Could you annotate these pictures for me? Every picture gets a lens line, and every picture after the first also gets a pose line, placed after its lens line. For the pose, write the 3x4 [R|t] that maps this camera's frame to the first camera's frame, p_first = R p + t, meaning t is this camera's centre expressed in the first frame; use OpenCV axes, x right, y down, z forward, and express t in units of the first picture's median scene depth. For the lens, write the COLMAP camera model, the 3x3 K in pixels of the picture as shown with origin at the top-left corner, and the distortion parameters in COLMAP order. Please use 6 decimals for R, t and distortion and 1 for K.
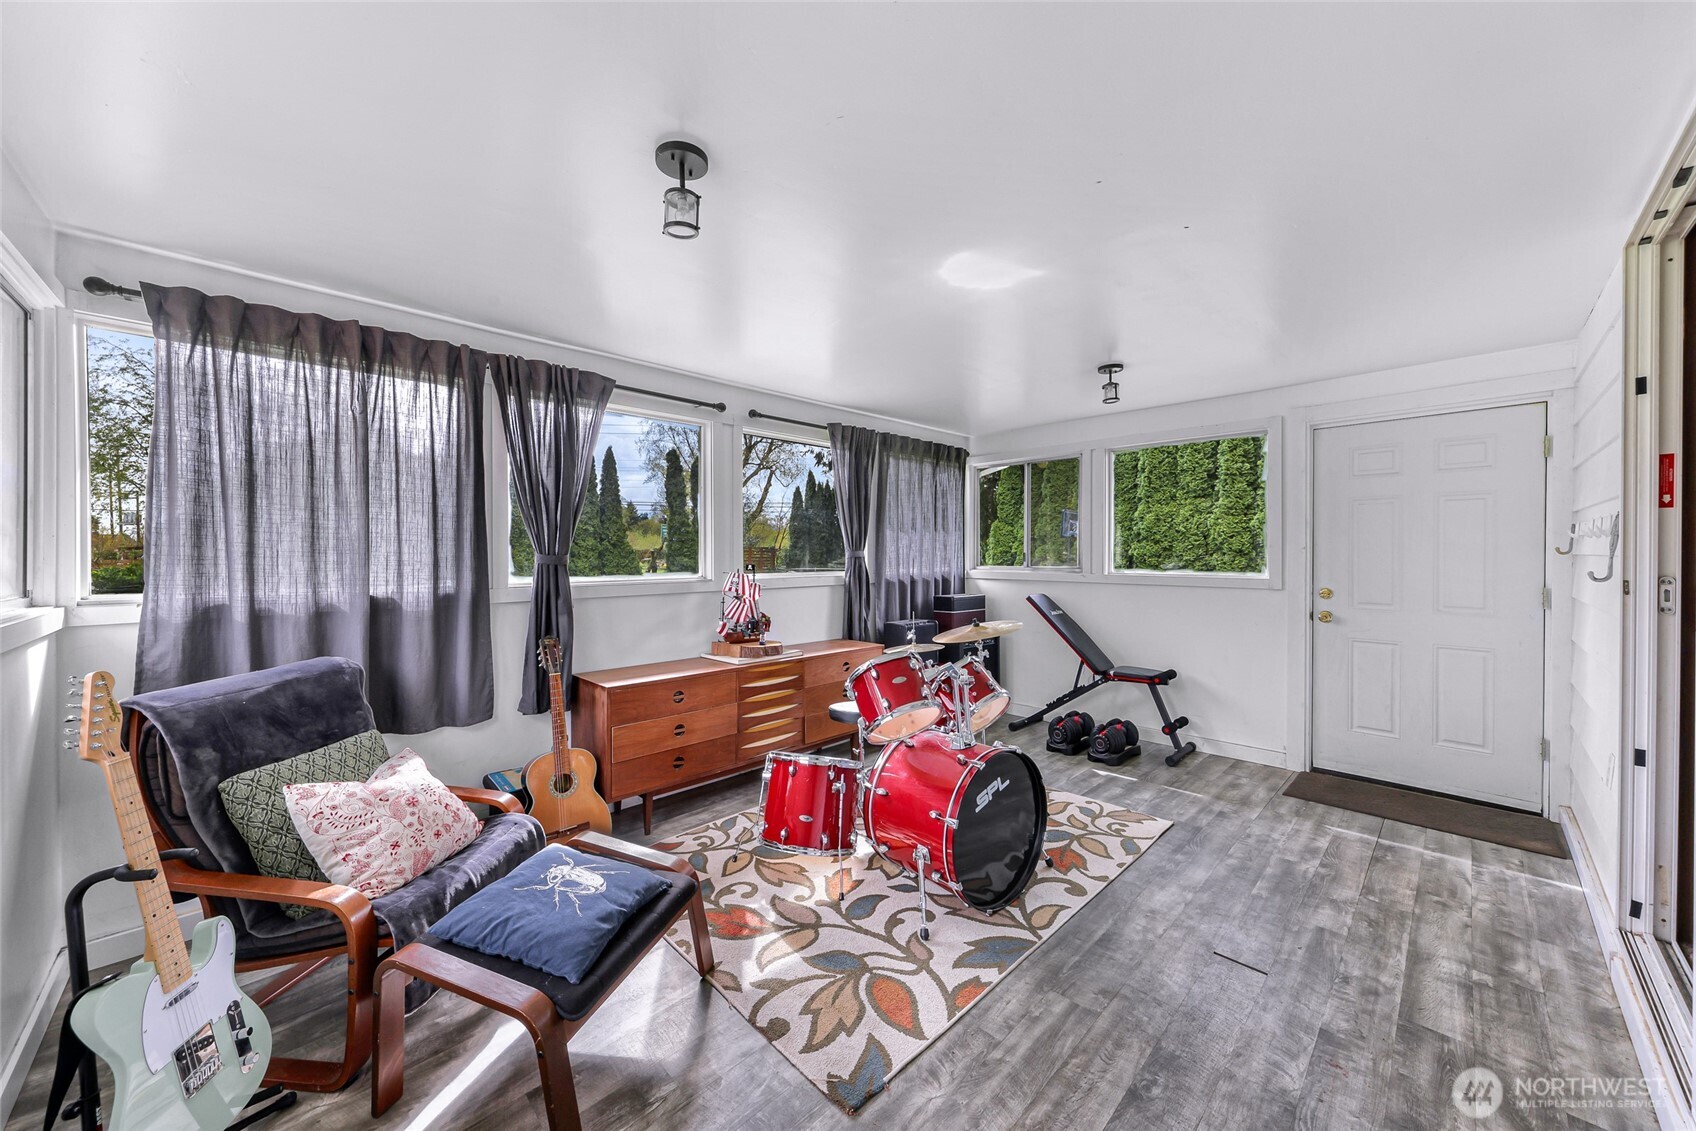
lens RADIAL K [[606.2, 0, 842.7], [0, 606.2, 561.0], [0, 0, 1]] dist [0.000319, -0.000010]
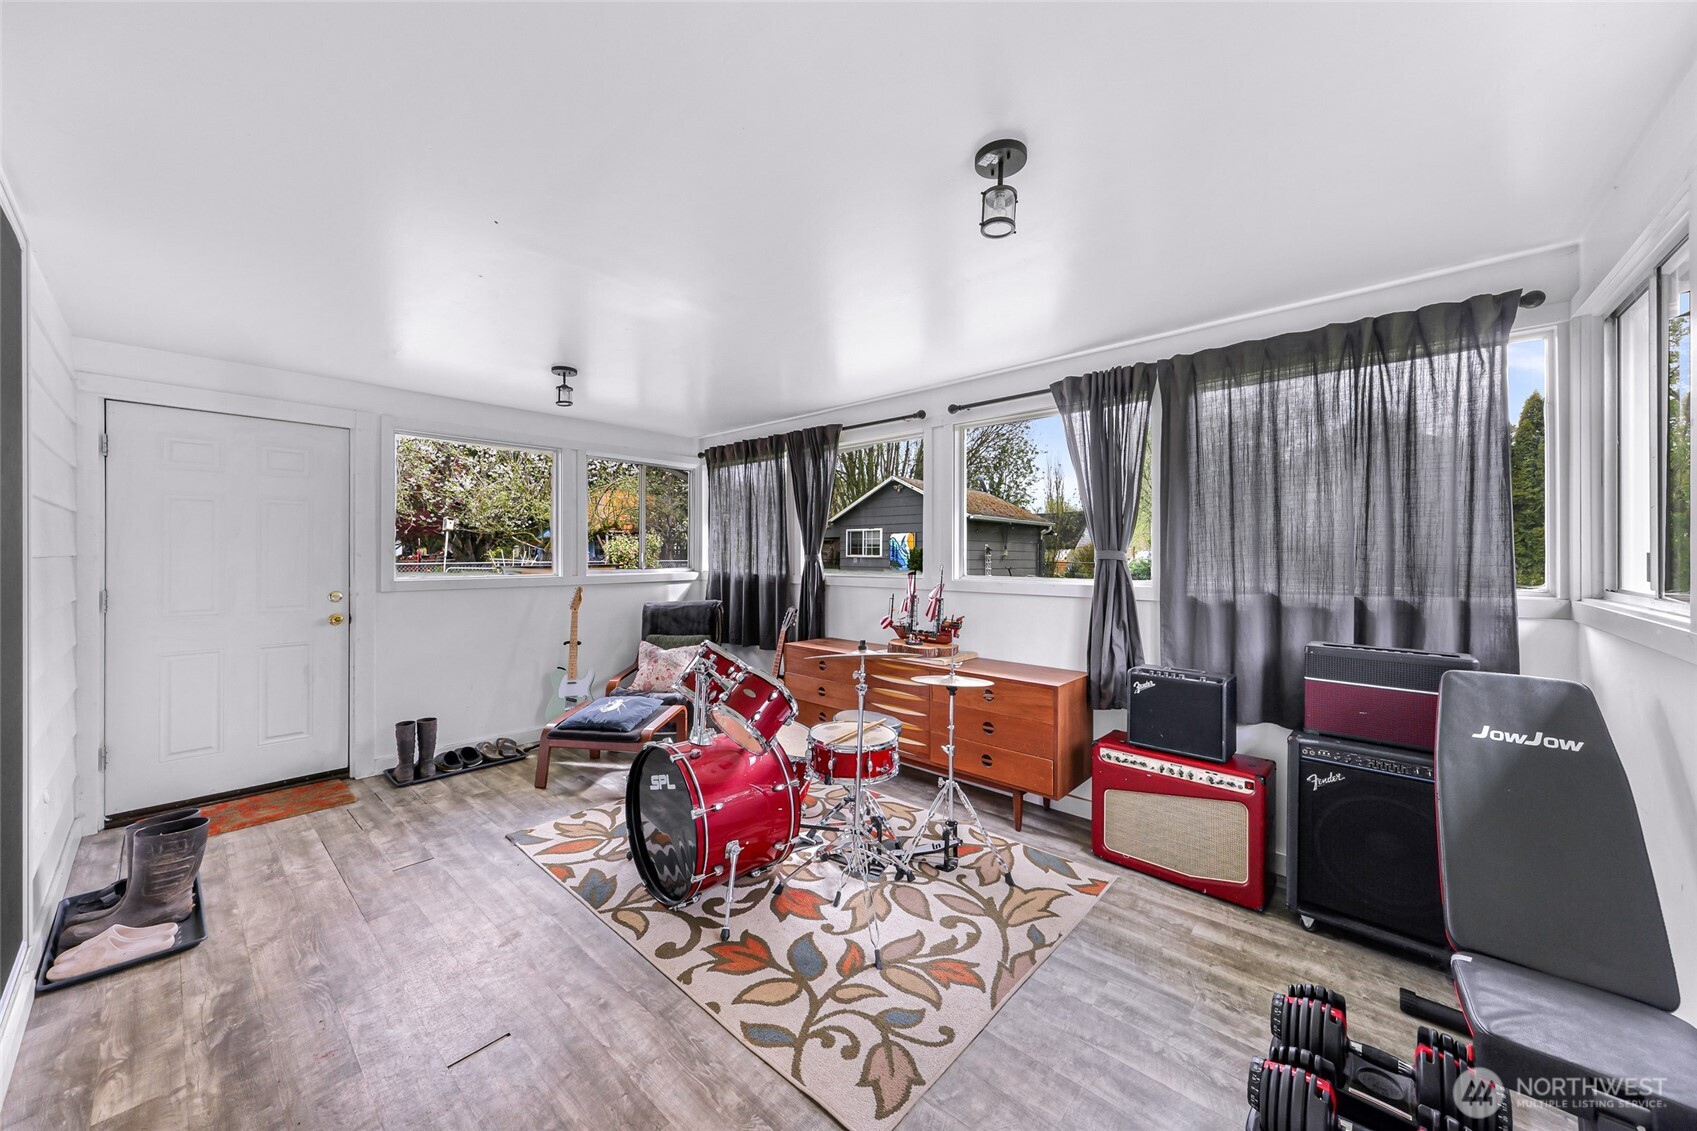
lens RADIAL K [[606.5, 0, 843.2], [0, 606.5, 561.0], [0, 0, 1]] dist [0.000319, -0.000010]
pose [[0.066149, 0.011354, -0.997745, 1.055879], [-0.014390, 0.999842, 0.010423, -0.011312], [0.997706, 0.013668, 0.066302, 1.005496]]
